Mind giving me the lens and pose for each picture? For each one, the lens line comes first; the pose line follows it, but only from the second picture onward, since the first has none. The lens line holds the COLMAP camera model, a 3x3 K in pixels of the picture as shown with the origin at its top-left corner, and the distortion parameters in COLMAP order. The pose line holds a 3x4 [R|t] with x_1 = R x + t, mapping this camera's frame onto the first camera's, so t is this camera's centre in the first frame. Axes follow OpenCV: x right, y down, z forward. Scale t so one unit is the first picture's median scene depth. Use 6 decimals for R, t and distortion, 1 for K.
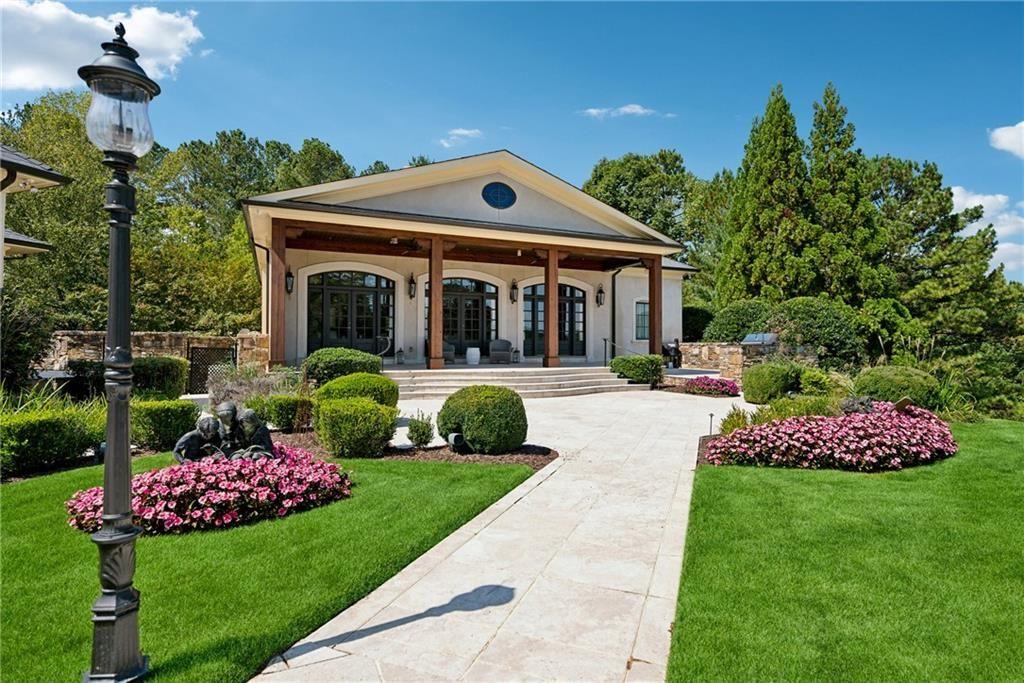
lens RADIAL K [[547.7, 0, 512.0], [0, 547.7, 341.5], [0, 0, 1]] dist [0.002464, -0.000112]
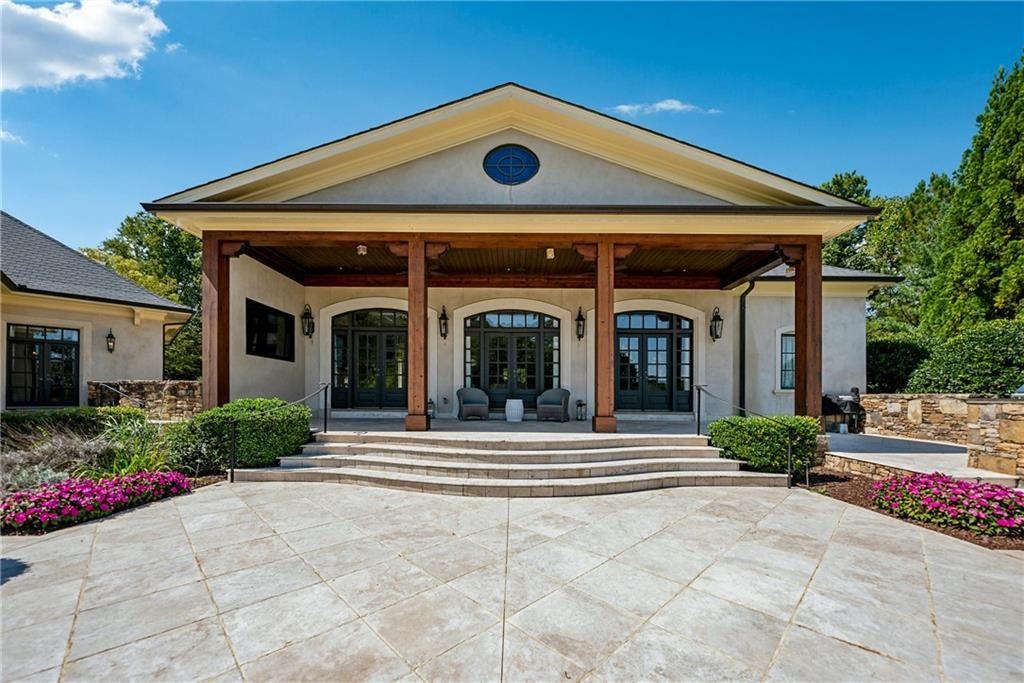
lens RADIAL K [[432.8, 0, 508.6], [0, 432.8, 389.0], [0, 0, 1]] dist [0.017877, -0.000352]
pose [[0.927647, -0.000953, -0.373456, 0.122986], [-0.001810, 0.999974, -0.007047, 0.001030], [0.373453, 0.007213, 0.927621, 0.397279]]
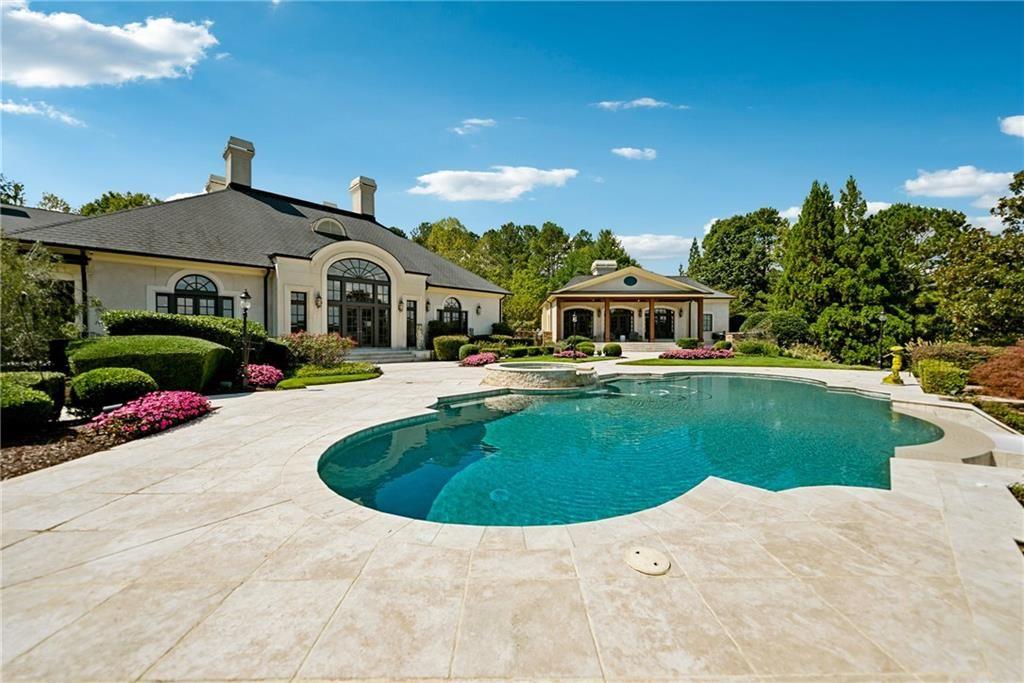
lens RADIAL K [[377.5, 0, 512.0], [0, 377.5, 341.5], [0, 0, 1]] dist [-0.000540, -0.000021]
pose [[0.914130, 0.004214, -0.405400, 0.155533], [0.008363, 0.999537, 0.029248, -0.014166], [0.405336, -0.030127, 0.913671, -0.766000]]
